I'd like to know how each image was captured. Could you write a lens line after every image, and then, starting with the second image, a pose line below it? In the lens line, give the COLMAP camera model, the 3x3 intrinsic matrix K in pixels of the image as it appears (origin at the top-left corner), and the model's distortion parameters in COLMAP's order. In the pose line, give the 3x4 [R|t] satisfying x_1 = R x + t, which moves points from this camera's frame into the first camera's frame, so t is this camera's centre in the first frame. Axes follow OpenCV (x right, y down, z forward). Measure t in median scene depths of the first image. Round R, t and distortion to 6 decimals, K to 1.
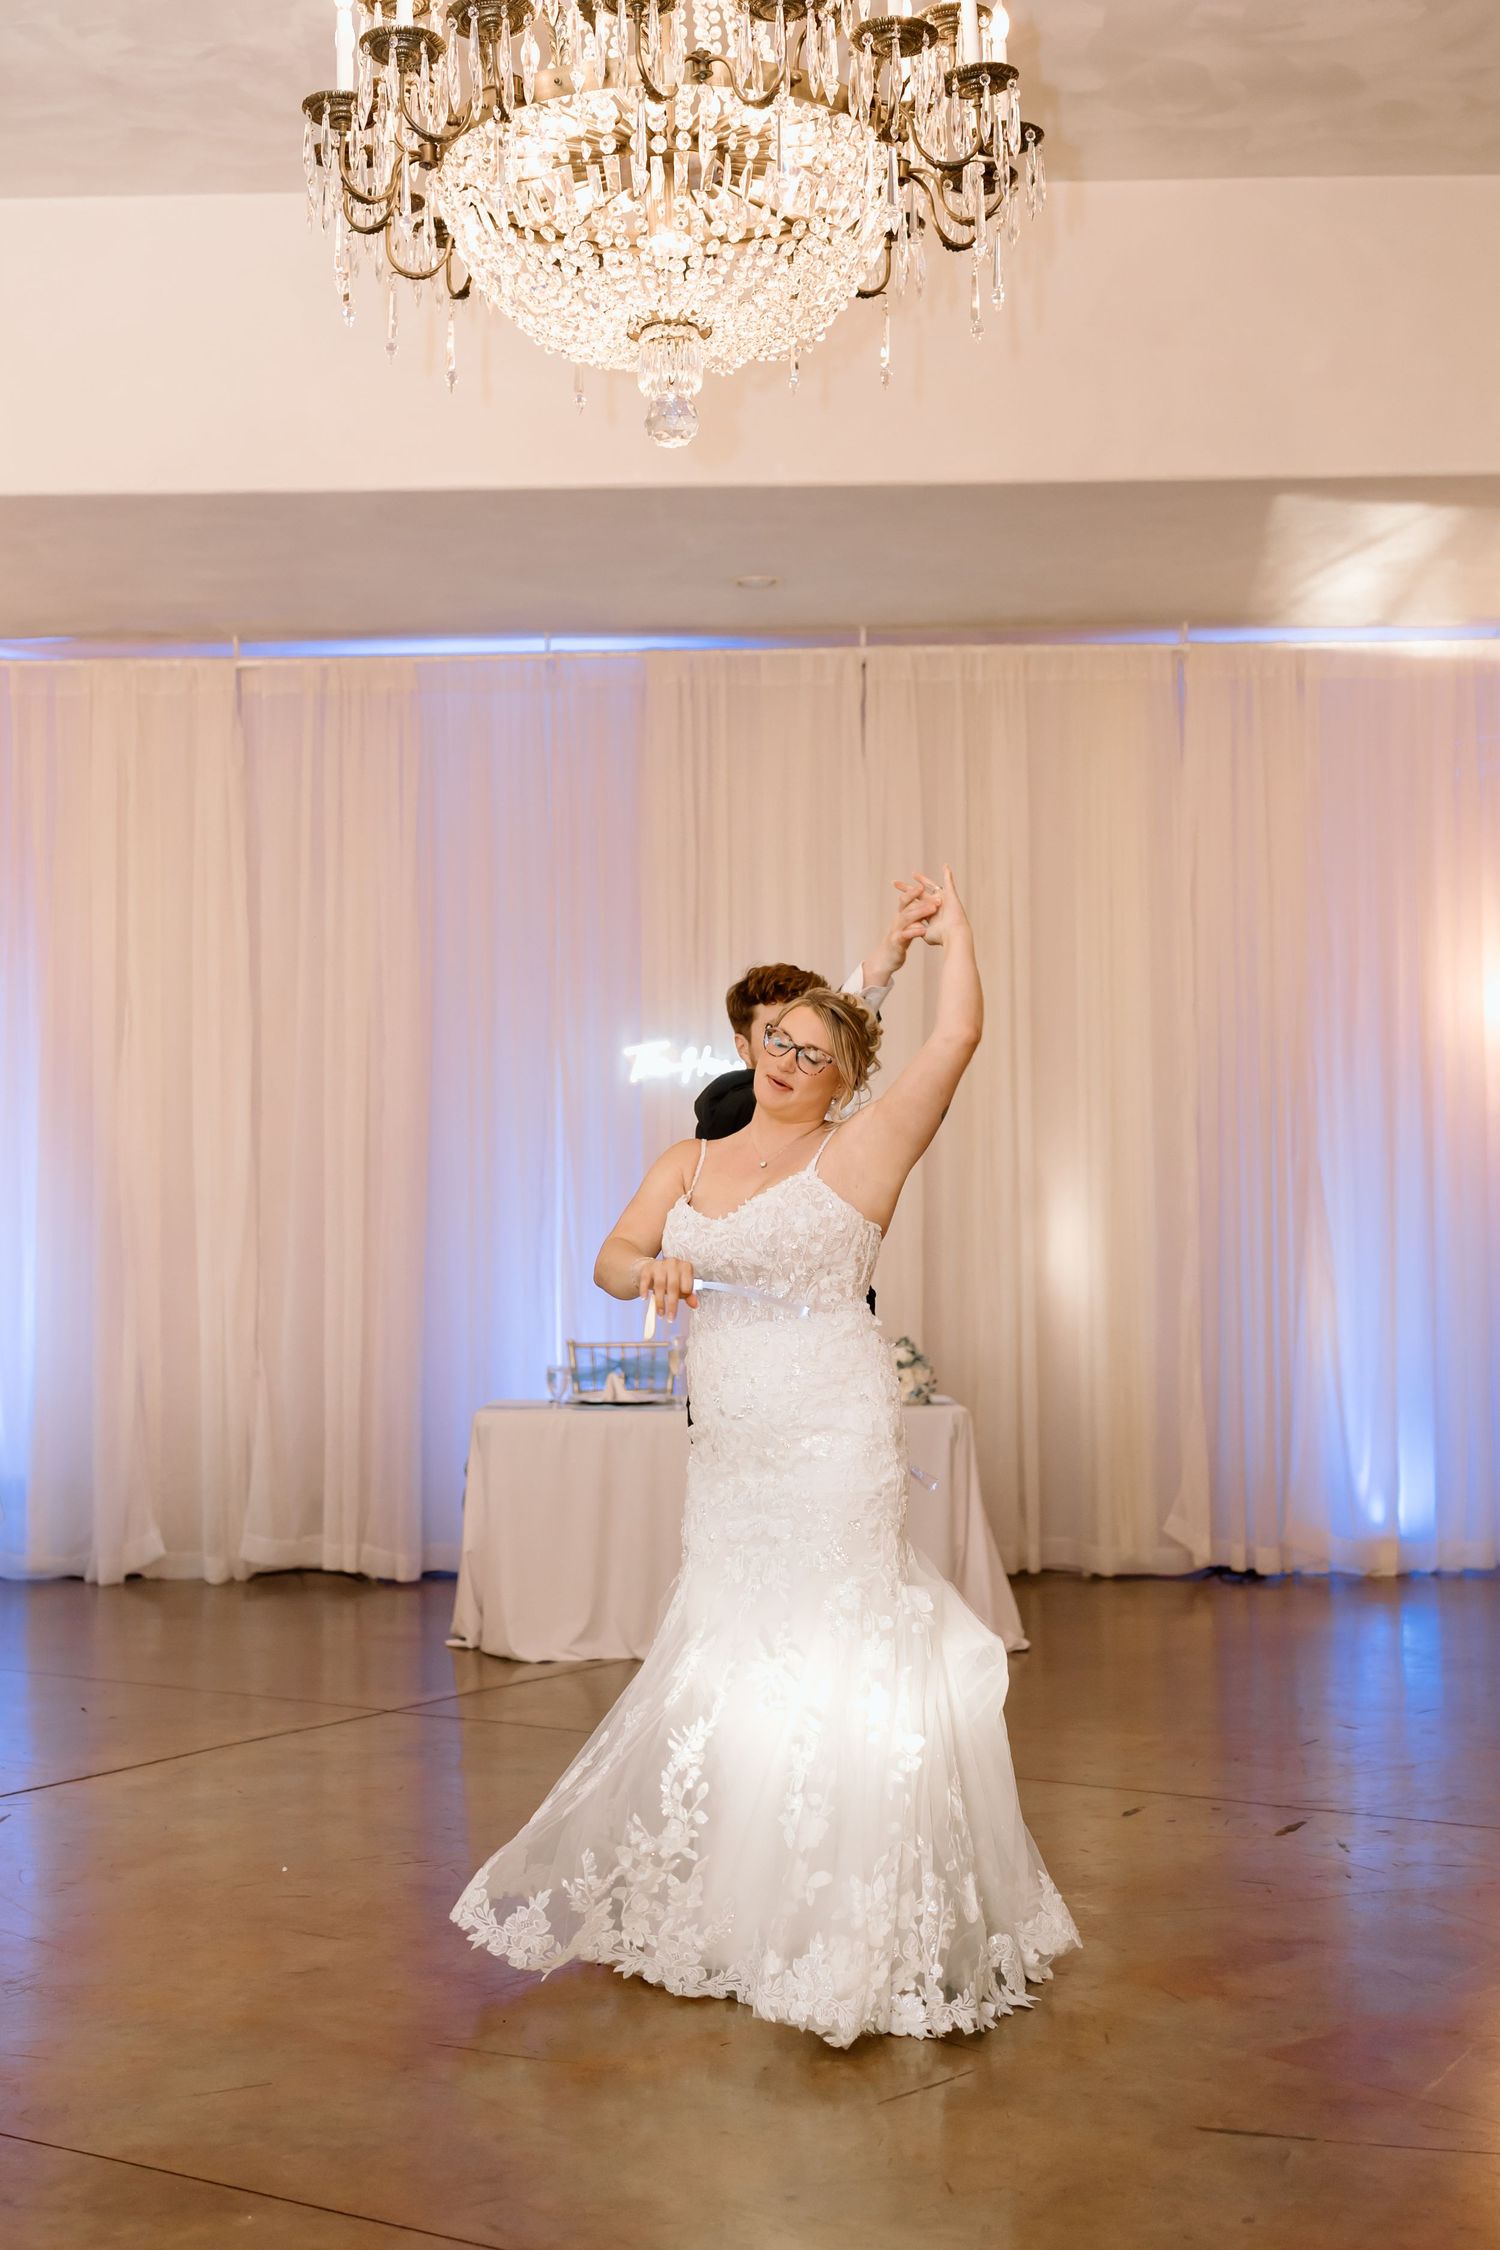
lens RADIAL K [[2756.8, 0, 653.5], [0, 2756.8, 1060.7], [0, 0, 1]] dist [0.000357, 0.000000]
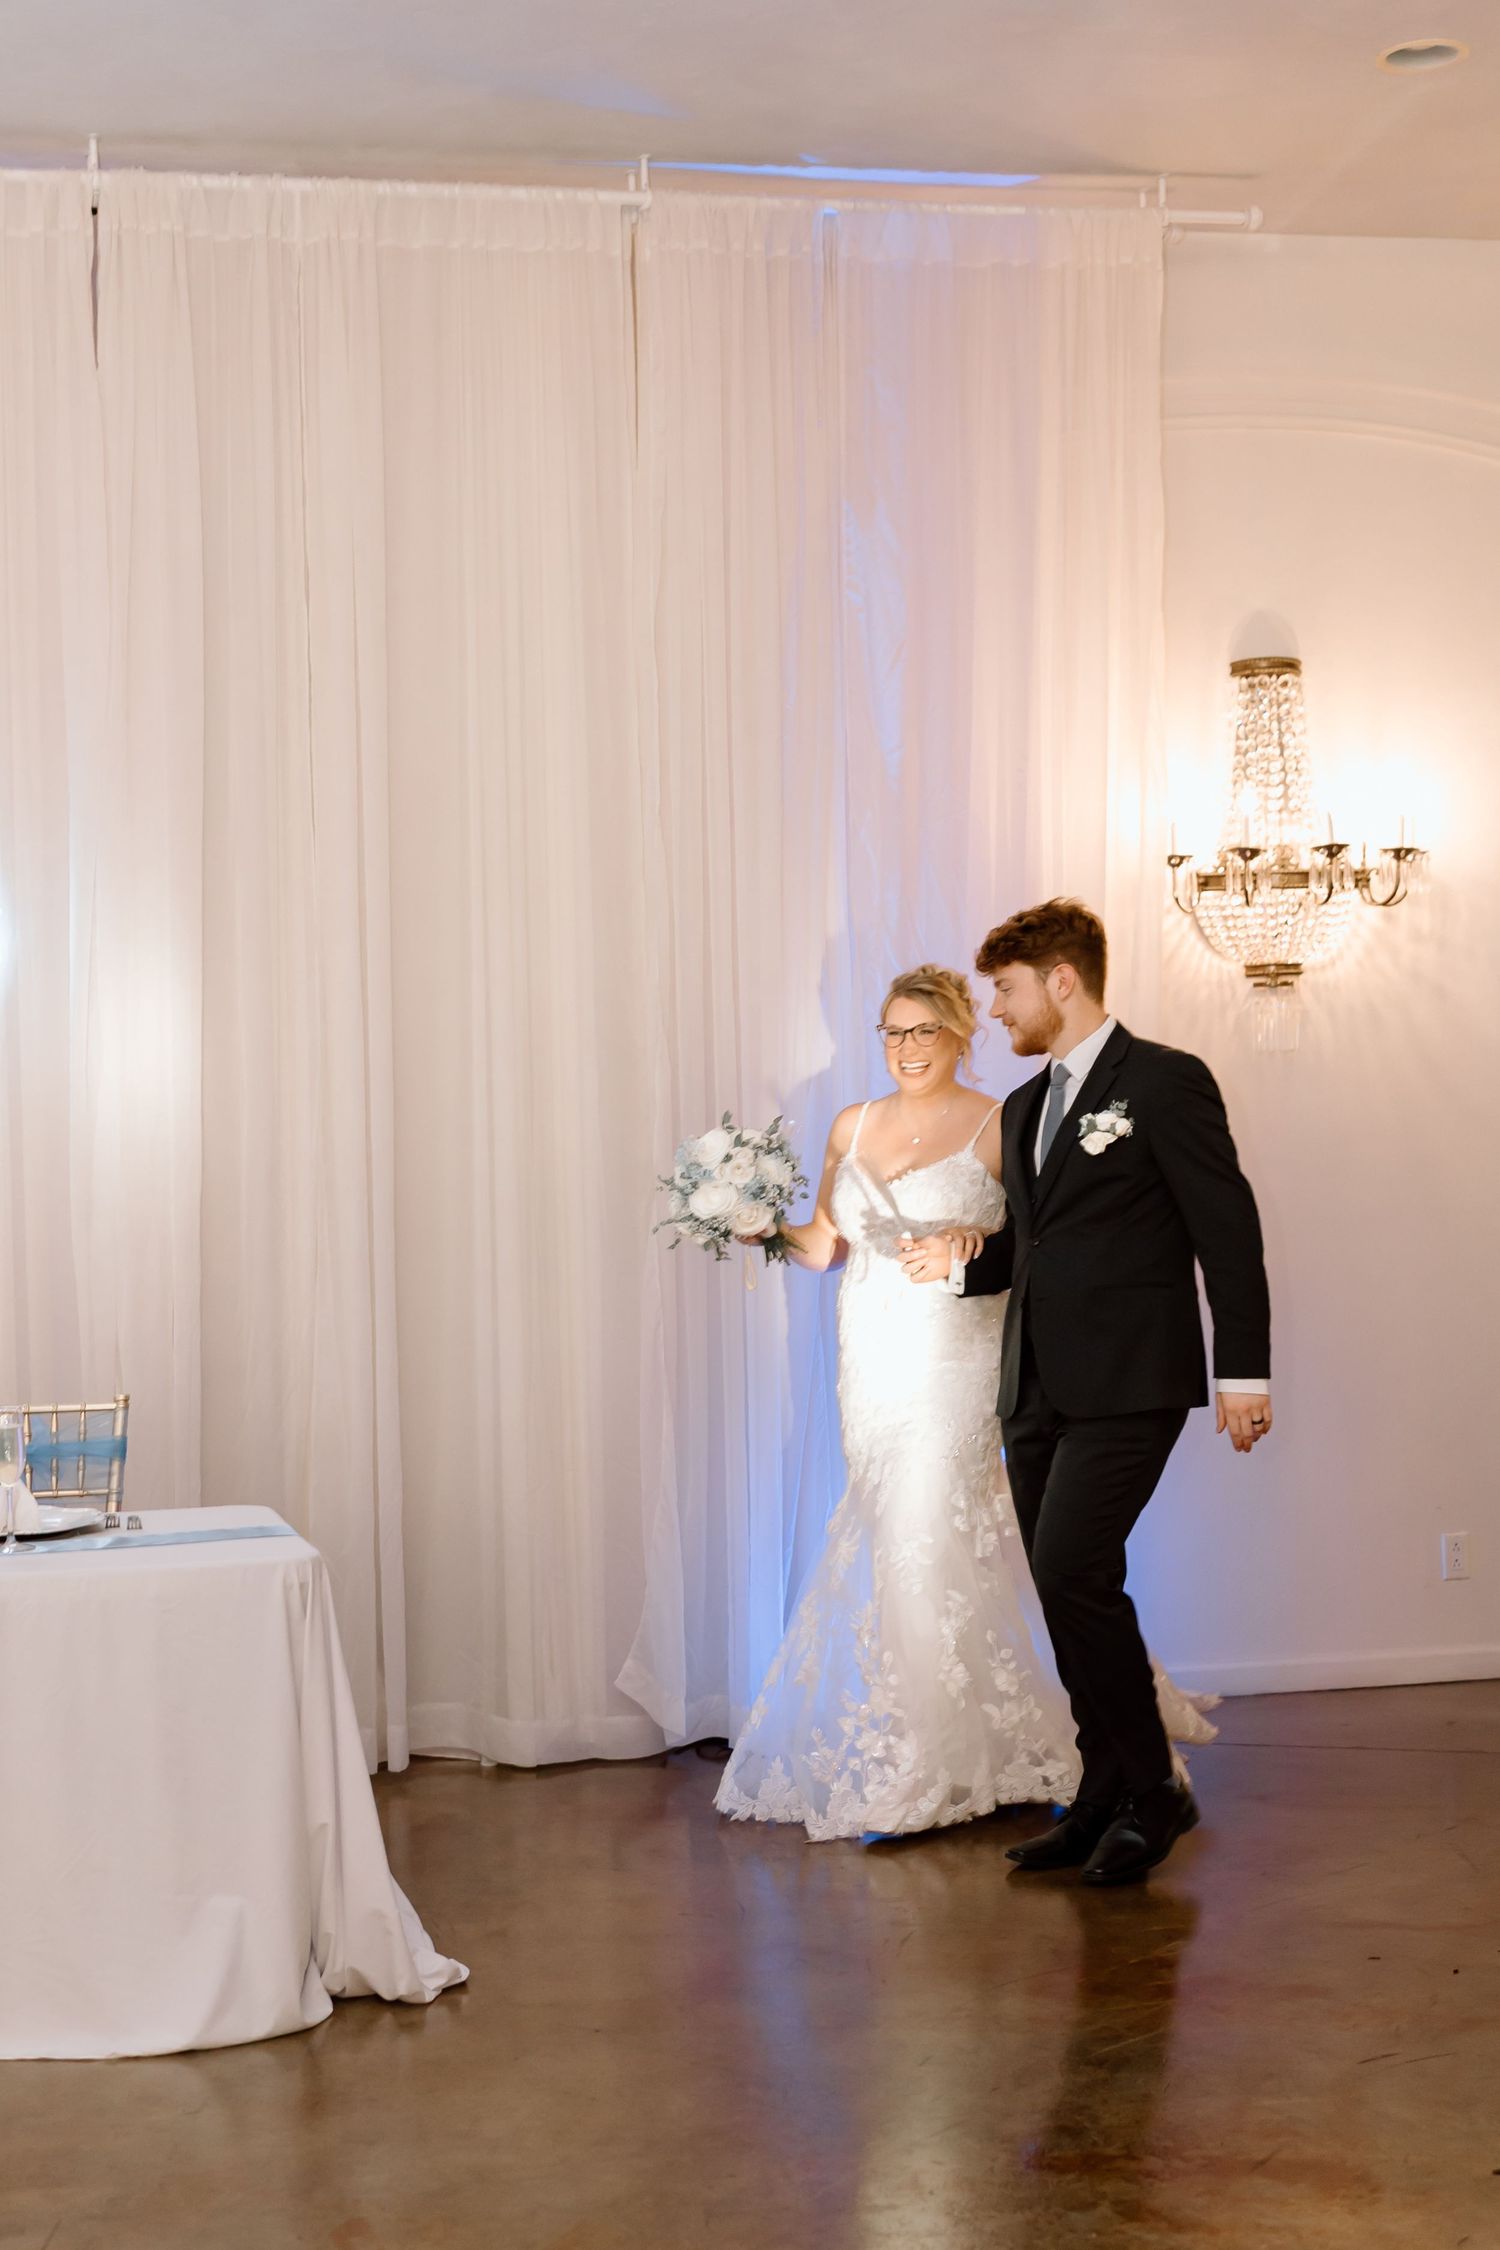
lens RADIAL K [[3044.1, 0, 516.5], [0, 3044.1, 1173.9], [0, 0, 1]] dist [0.018830, 0.000000]
pose [[0.976680, -0.017693, 0.213969, 0.024056], [0.003758, 0.997855, 0.065355, 0.015495], [-0.214666, -0.063027, 0.974652, 0.370209]]
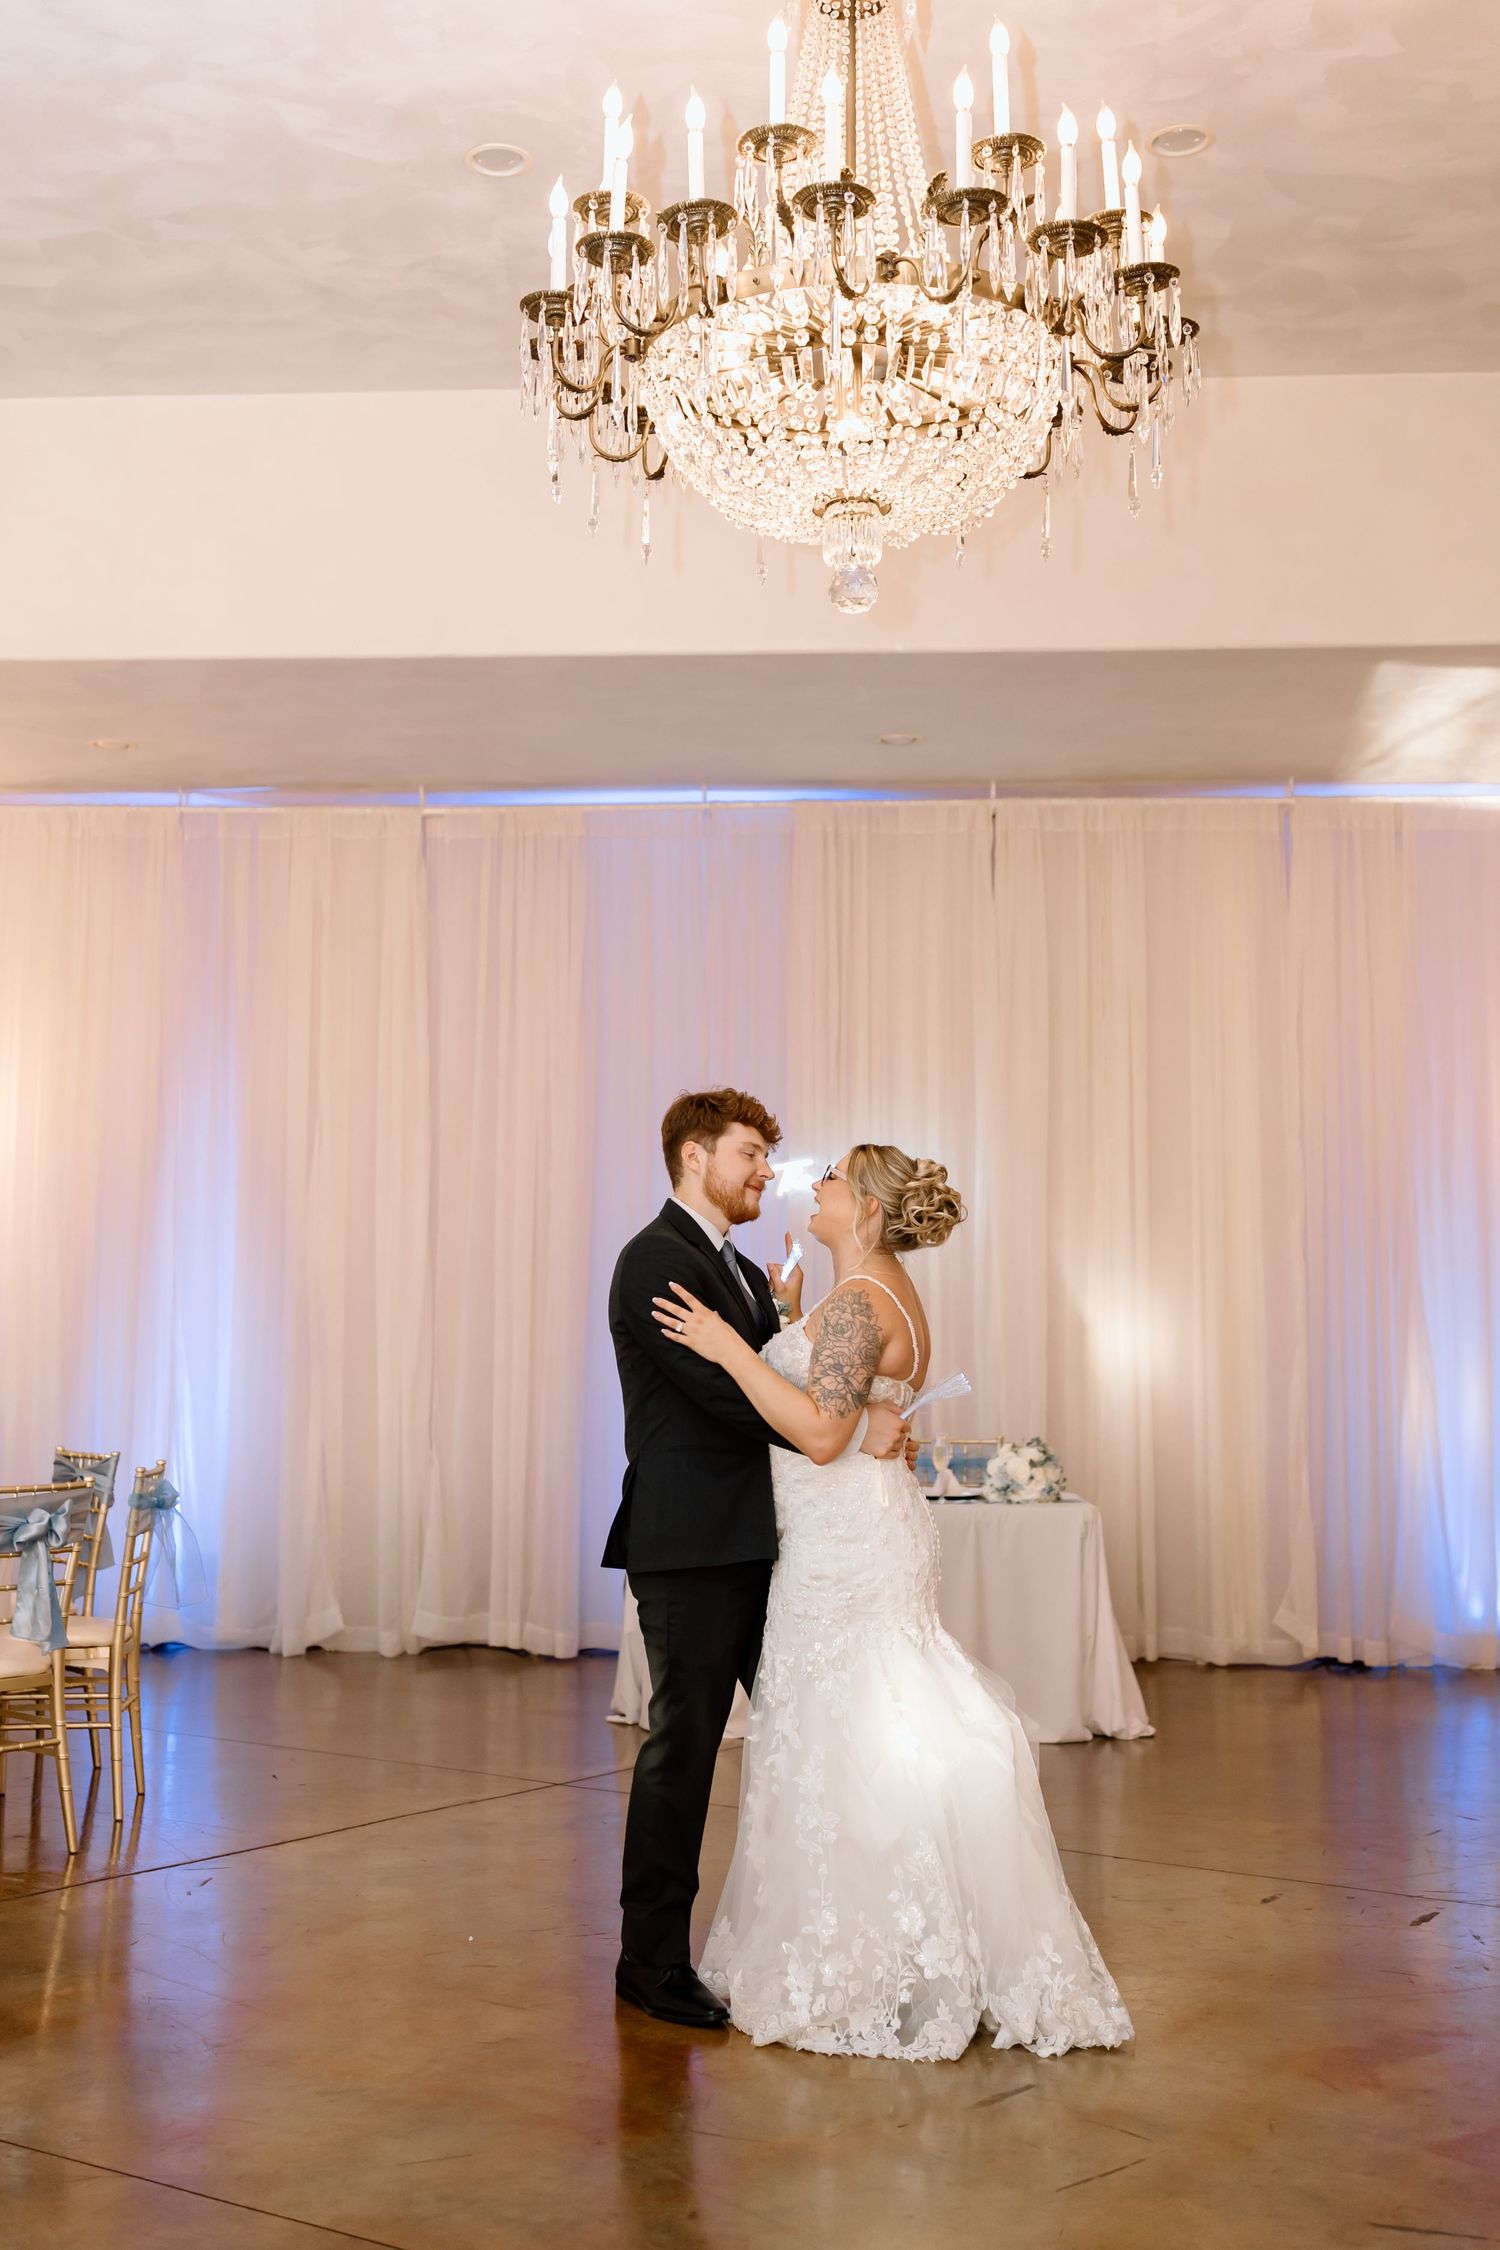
lens RADIAL K [[2494.1, 0, 668.3], [0, 2494.1, 1031.7], [0, 0, 1]] dist [-0.002296, 0.000000]
pose [[0.999207, 0.008603, -0.038875, -0.013995], [-0.010782, 0.998362, -0.056195, -0.001285], [0.038328, 0.056570, 0.997663, 0.015013]]
